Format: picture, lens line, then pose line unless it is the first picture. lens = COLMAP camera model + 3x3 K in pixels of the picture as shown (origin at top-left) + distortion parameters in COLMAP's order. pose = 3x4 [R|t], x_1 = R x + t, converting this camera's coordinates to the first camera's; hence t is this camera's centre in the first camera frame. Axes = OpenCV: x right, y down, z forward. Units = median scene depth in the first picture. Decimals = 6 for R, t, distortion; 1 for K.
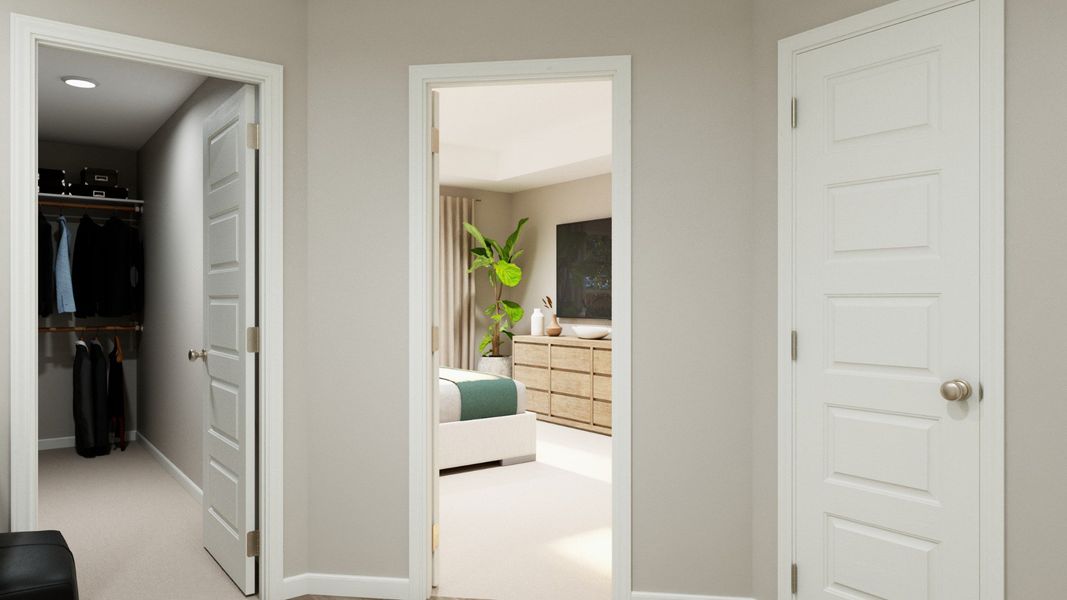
lens RADIAL K [[718.1, 0, 528.3], [0, 718.1, 298.9], [0, 0, 1]] dist [-0.007633, -0.003292]
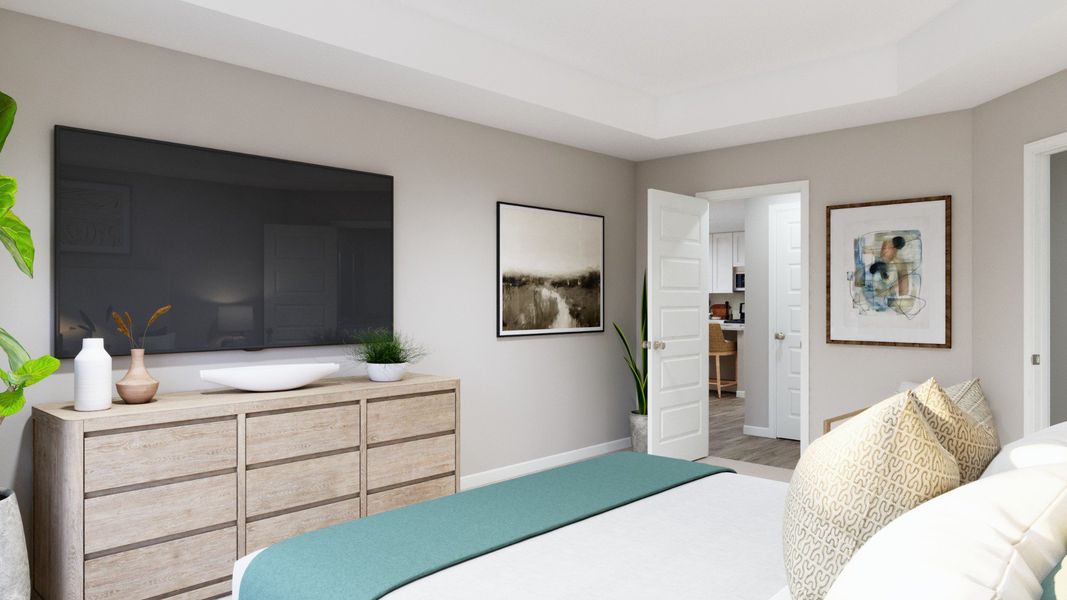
lens RADIAL K [[718.1, 0, 533.7], [0, 718.1, 303.8], [0, 0, 1]] dist [-0.007633, -0.003292]
pose [[-0.167214, -0.005036, 0.985908, -0.448435], [0.002647, 0.999981, 0.005556, -0.007069], [-0.985917, 0.003539, -0.167198, 0.923419]]
